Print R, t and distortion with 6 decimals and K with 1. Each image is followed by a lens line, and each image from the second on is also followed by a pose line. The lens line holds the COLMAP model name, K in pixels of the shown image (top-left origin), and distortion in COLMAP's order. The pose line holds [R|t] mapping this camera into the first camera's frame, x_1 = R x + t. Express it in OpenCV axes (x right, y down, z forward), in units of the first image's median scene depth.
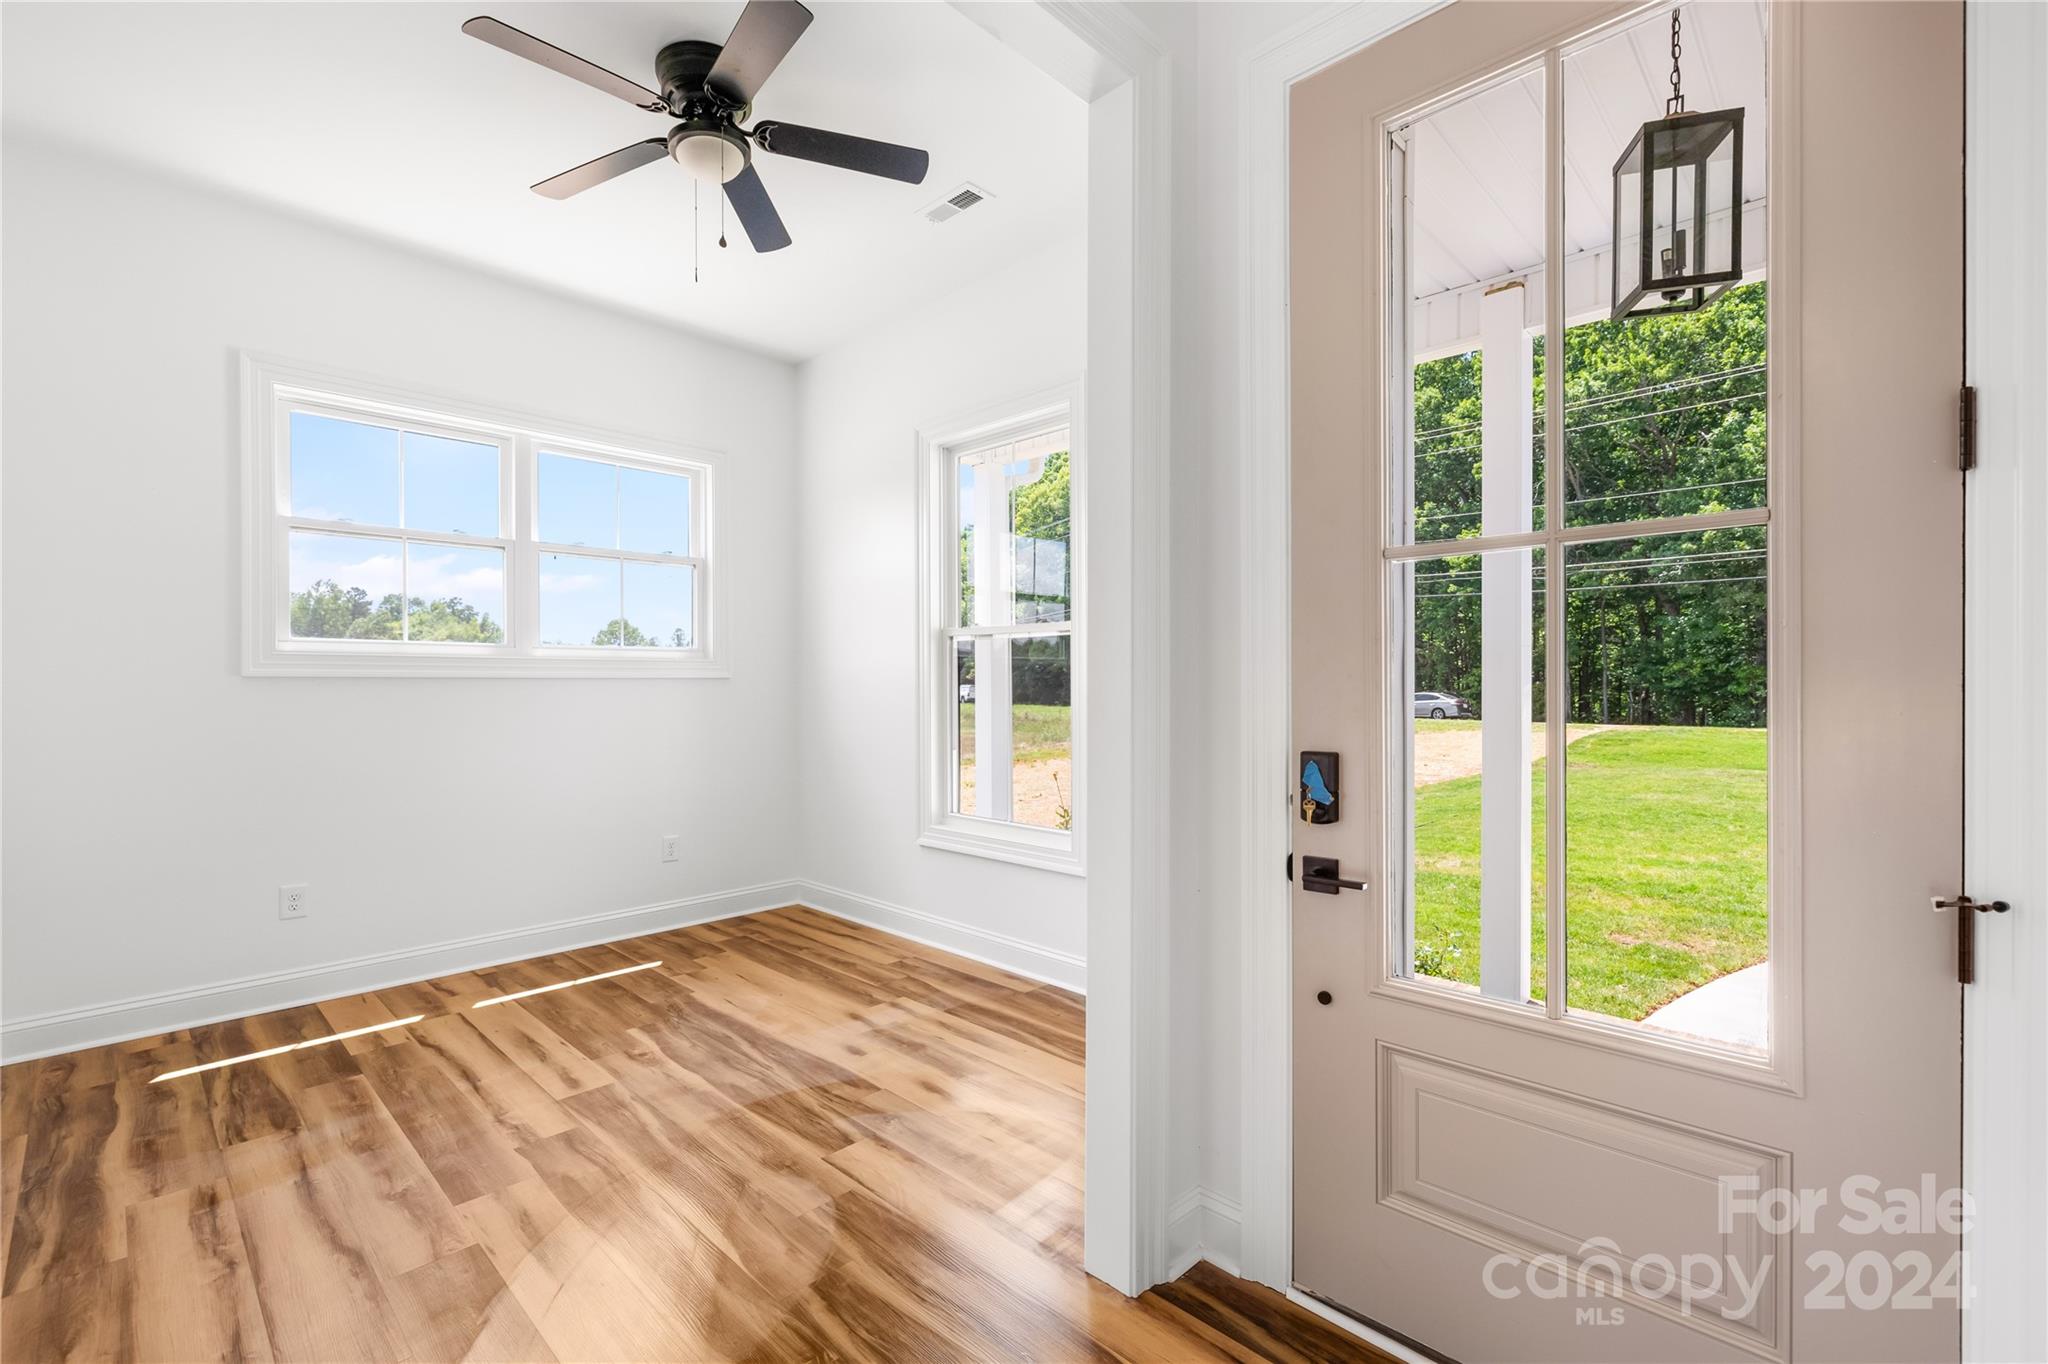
lens RADIAL K [[894.7, 0, 1024.0], [0, 894.7, 682.0], [0, 0, 1]] dist [-0.001218, -0.000168]
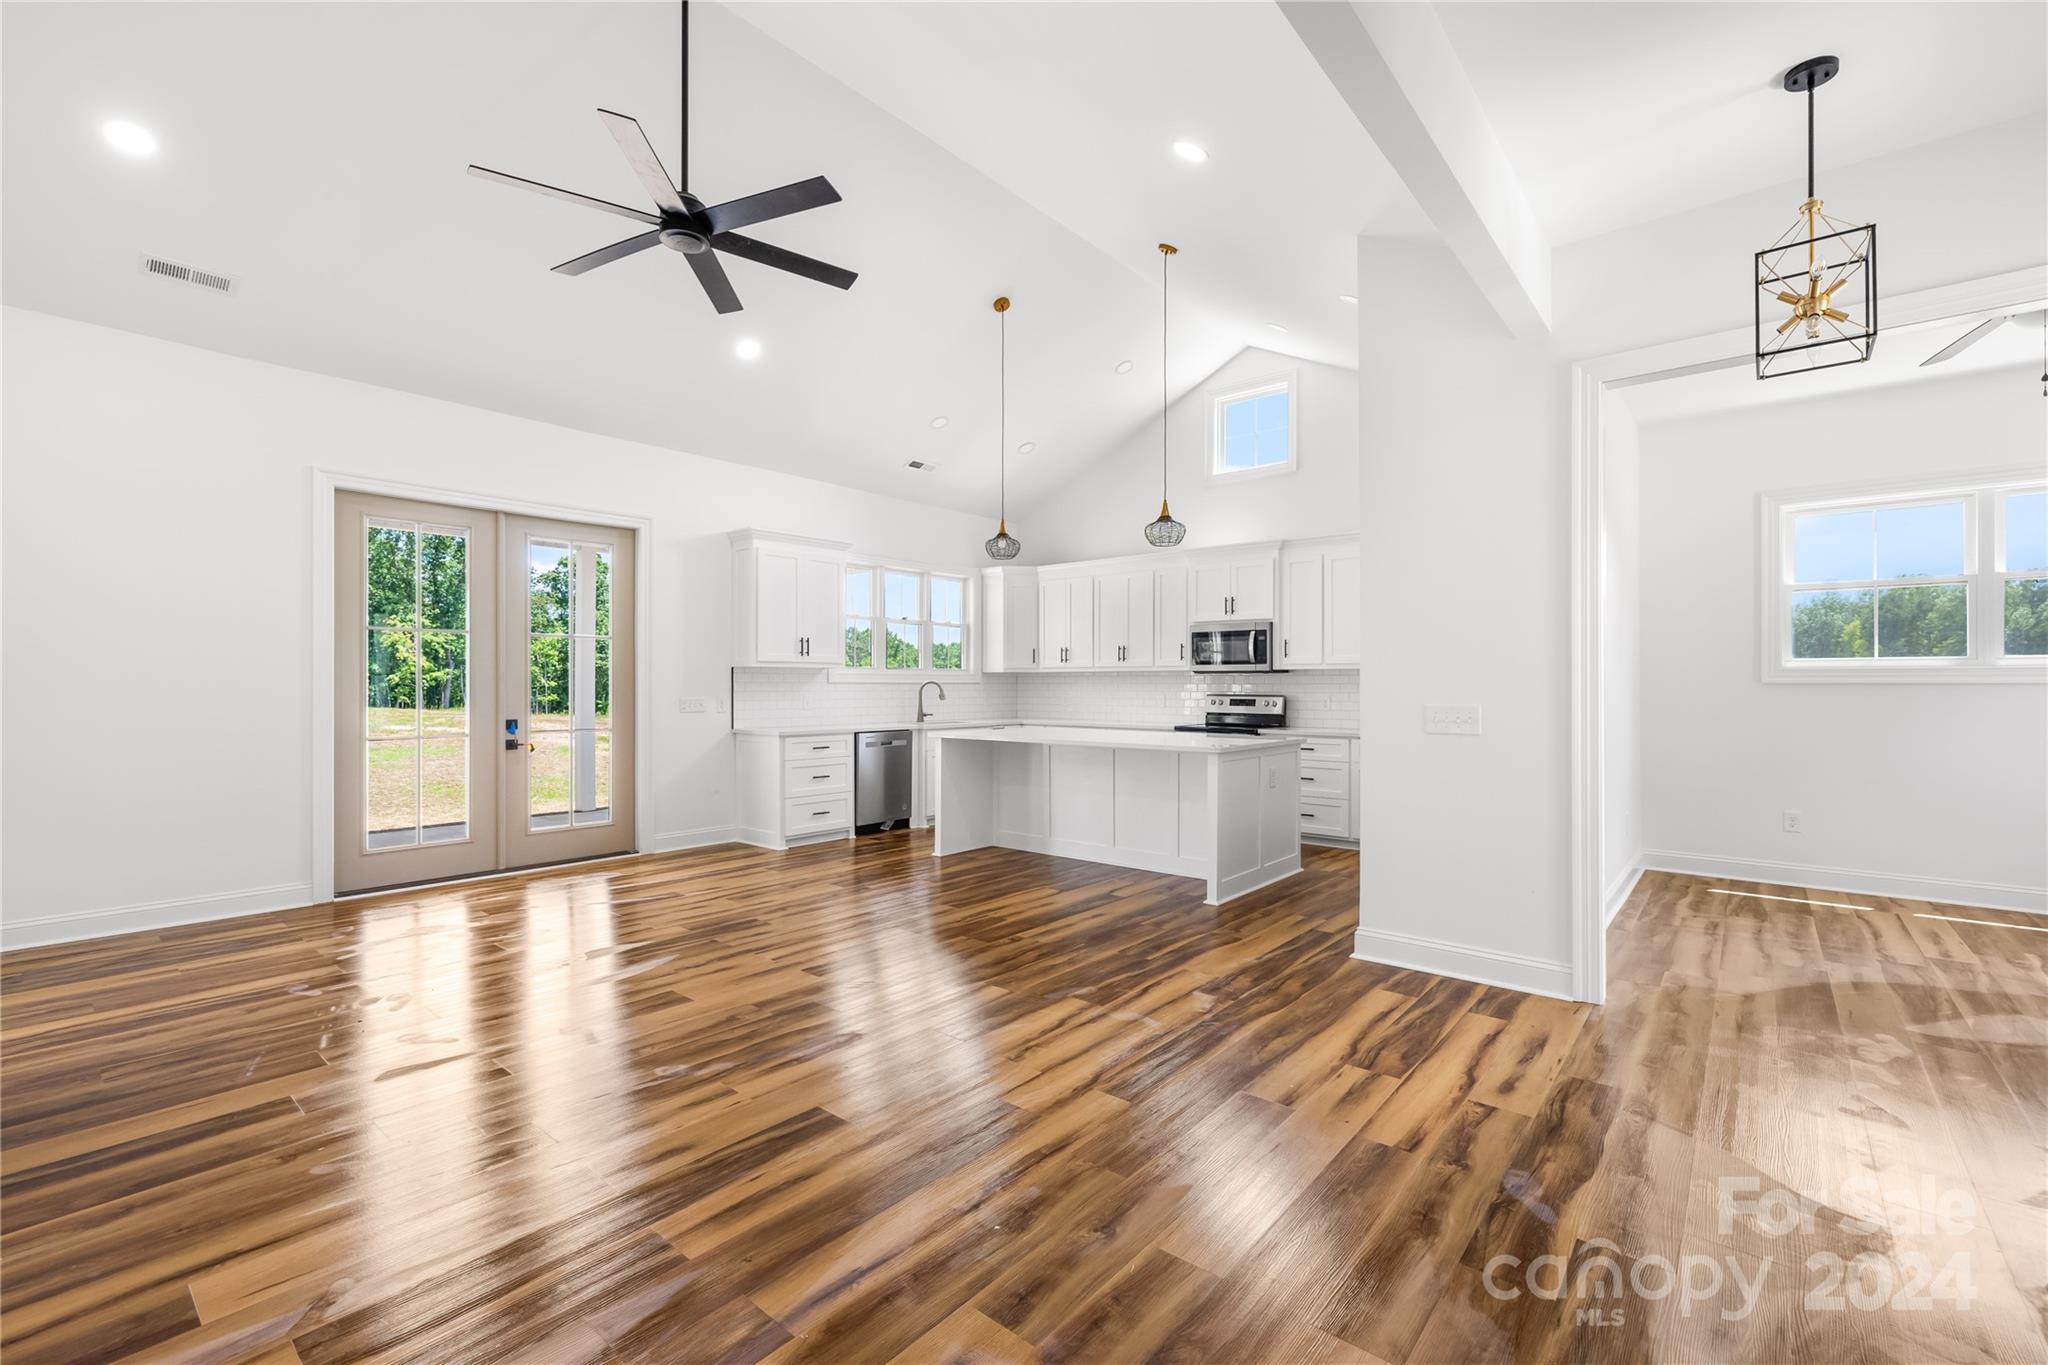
lens RADIAL K [[865.1, 0, 1024.0], [0, 865.1, 682.5], [0, 0, 1]] dist [-0.000403, 0.000158]
pose [[0.068872, -0.001610, -0.997624, 0.726854], [-0.001132, 0.999998, -0.001692, -0.003614], [0.997625, 0.001246, 0.068870, -0.557213]]
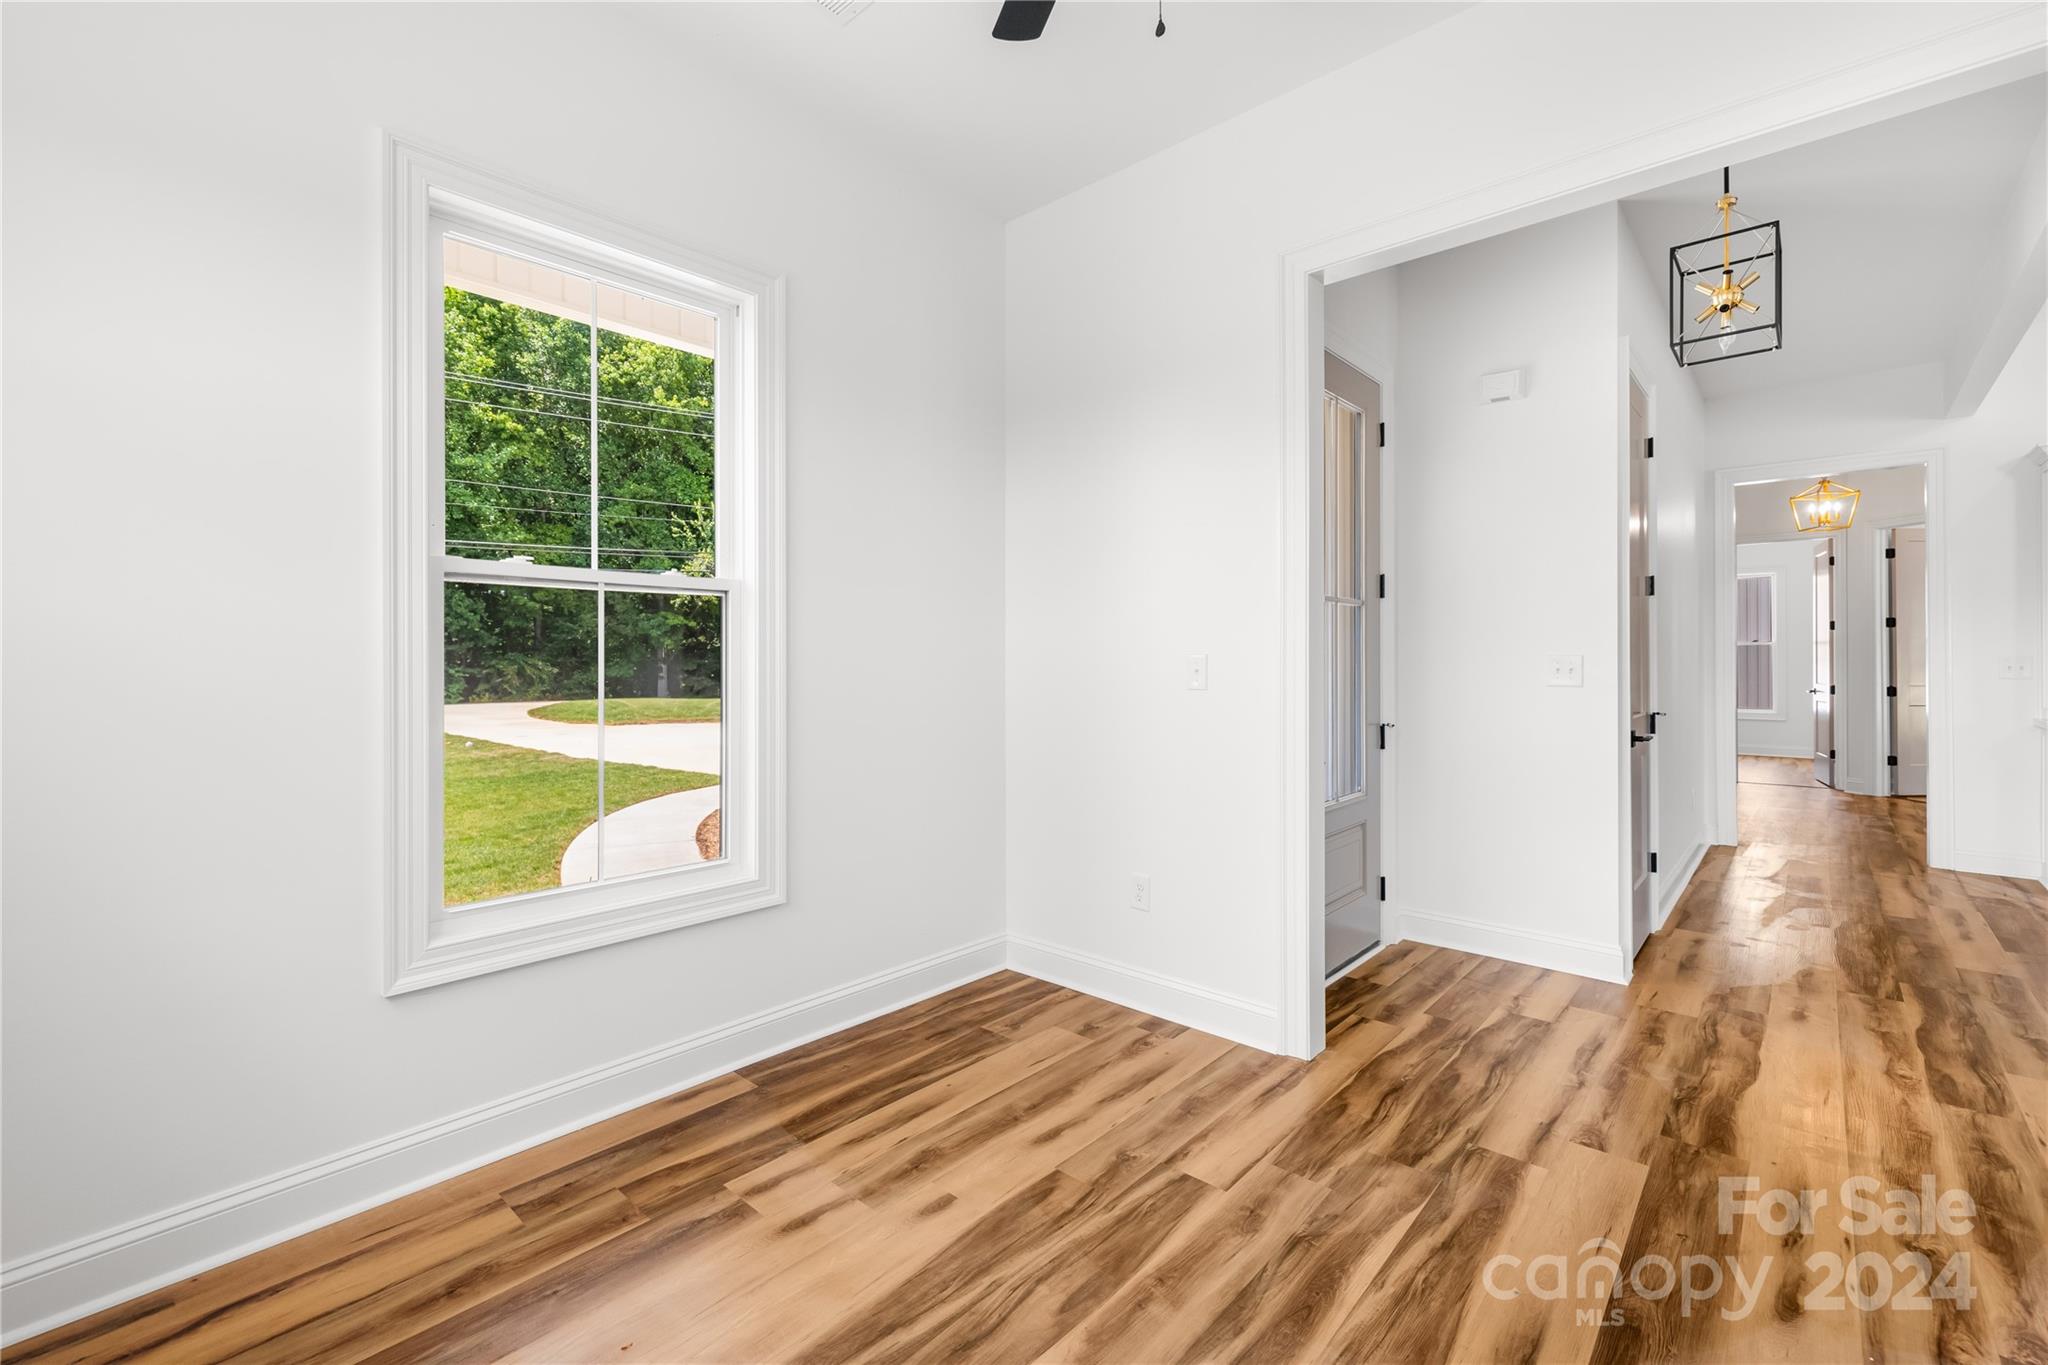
lens RADIAL K [[877.3, 0, 1017.9], [0, 877.3, 660.6], [0, 0, 1]] dist [0.000665, -0.000038]
pose [[-0.038142, 0.004346, 0.999263, -0.796602], [0.000248, 0.999991, -0.004340, 0.004205], [-0.999272, 0.000083, -0.038143, 0.900534]]
